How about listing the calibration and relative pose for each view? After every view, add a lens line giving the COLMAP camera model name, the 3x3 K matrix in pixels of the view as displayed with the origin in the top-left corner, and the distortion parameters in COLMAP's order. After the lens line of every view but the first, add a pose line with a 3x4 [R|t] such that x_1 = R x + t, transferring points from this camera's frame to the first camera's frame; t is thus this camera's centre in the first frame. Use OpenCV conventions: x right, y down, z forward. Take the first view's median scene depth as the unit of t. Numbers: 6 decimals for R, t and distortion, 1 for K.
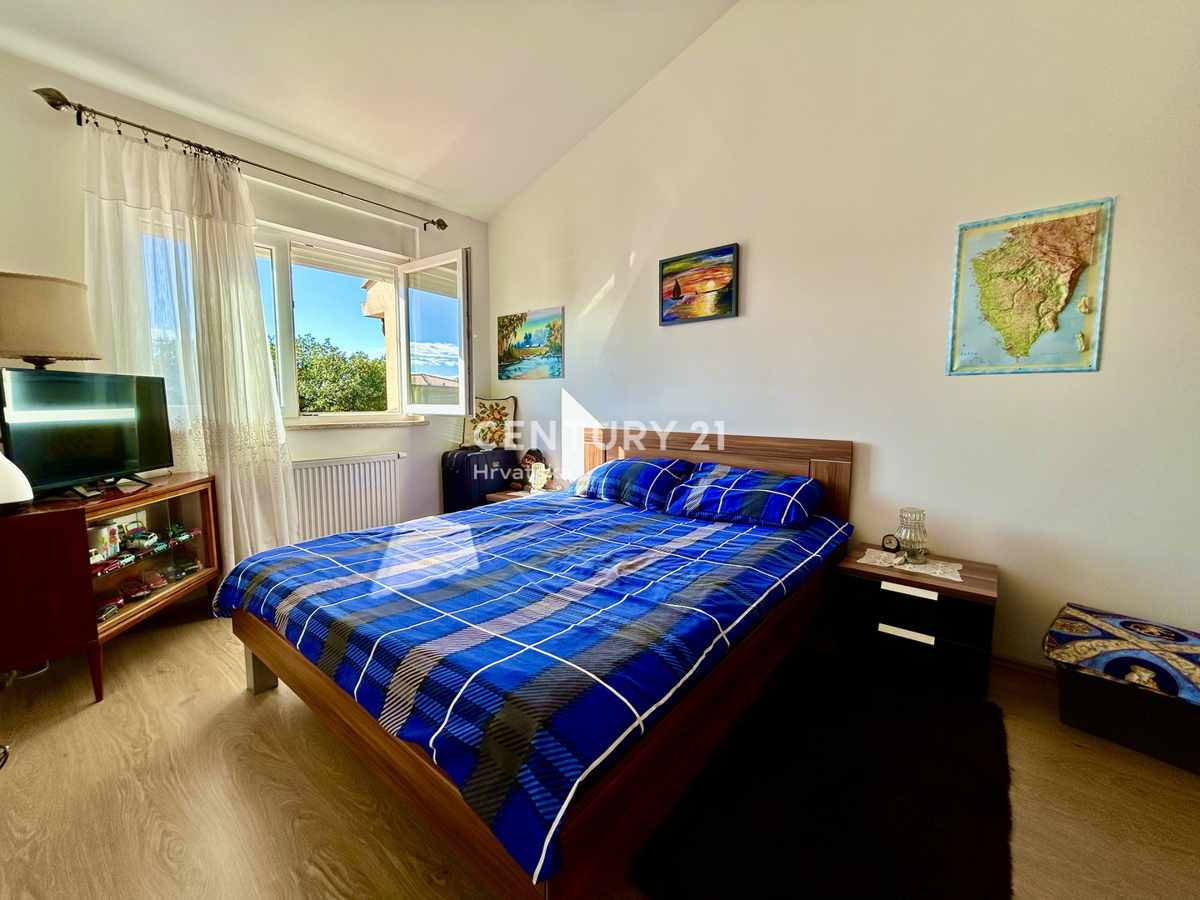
lens RADIAL K [[484.8, 0, 599.7], [0, 484.8, 449.7], [0, 0, 1]] dist [0.000609, 0.000246]
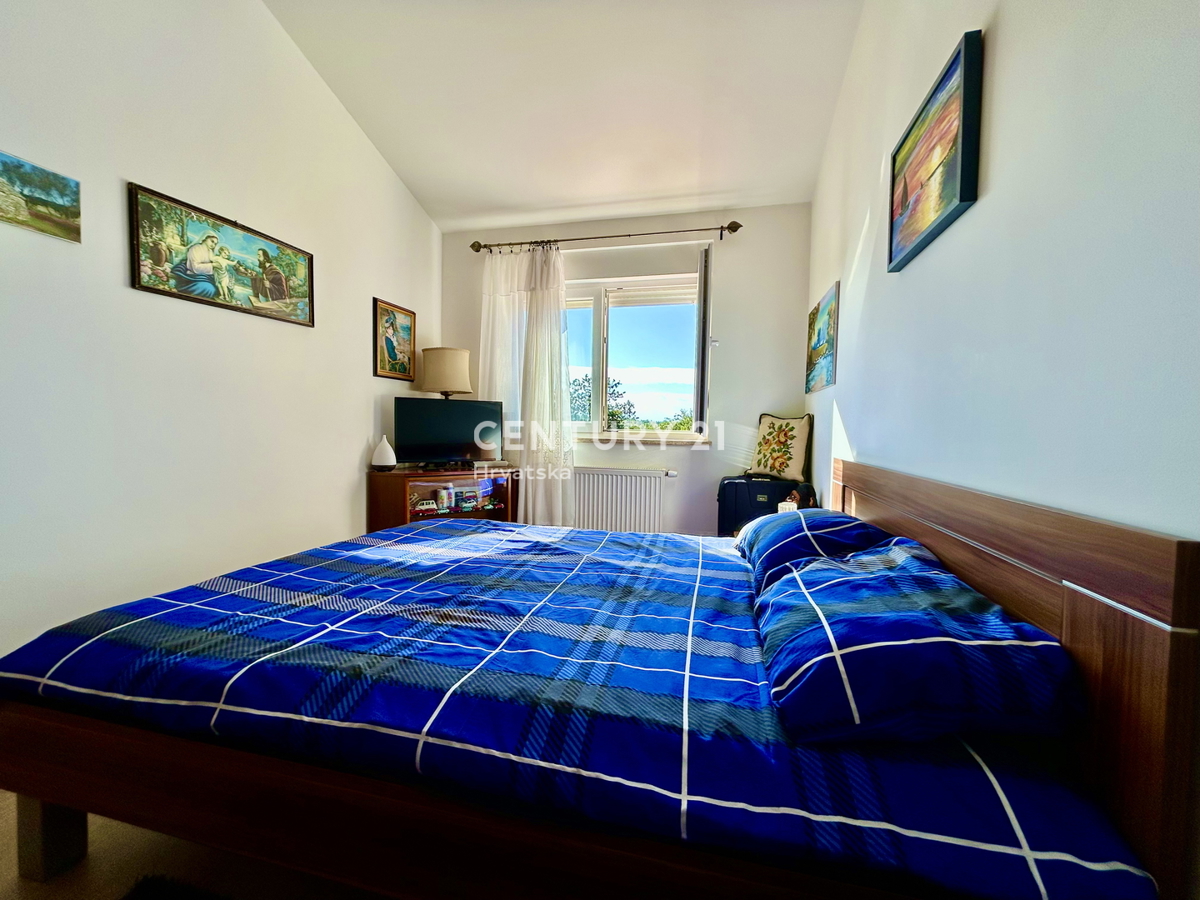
lens RADIAL K [[484.8, 0, 604.5], [0, 484.8, 452.8], [0, 0, 1]] dist [0.000609, 0.000246]
pose [[0.424490, 0.053664, -0.903841, 0.692134], [-0.106901, 0.994231, 0.008824, -0.040154], [0.899100, 0.092876, 0.427778, 0.713628]]
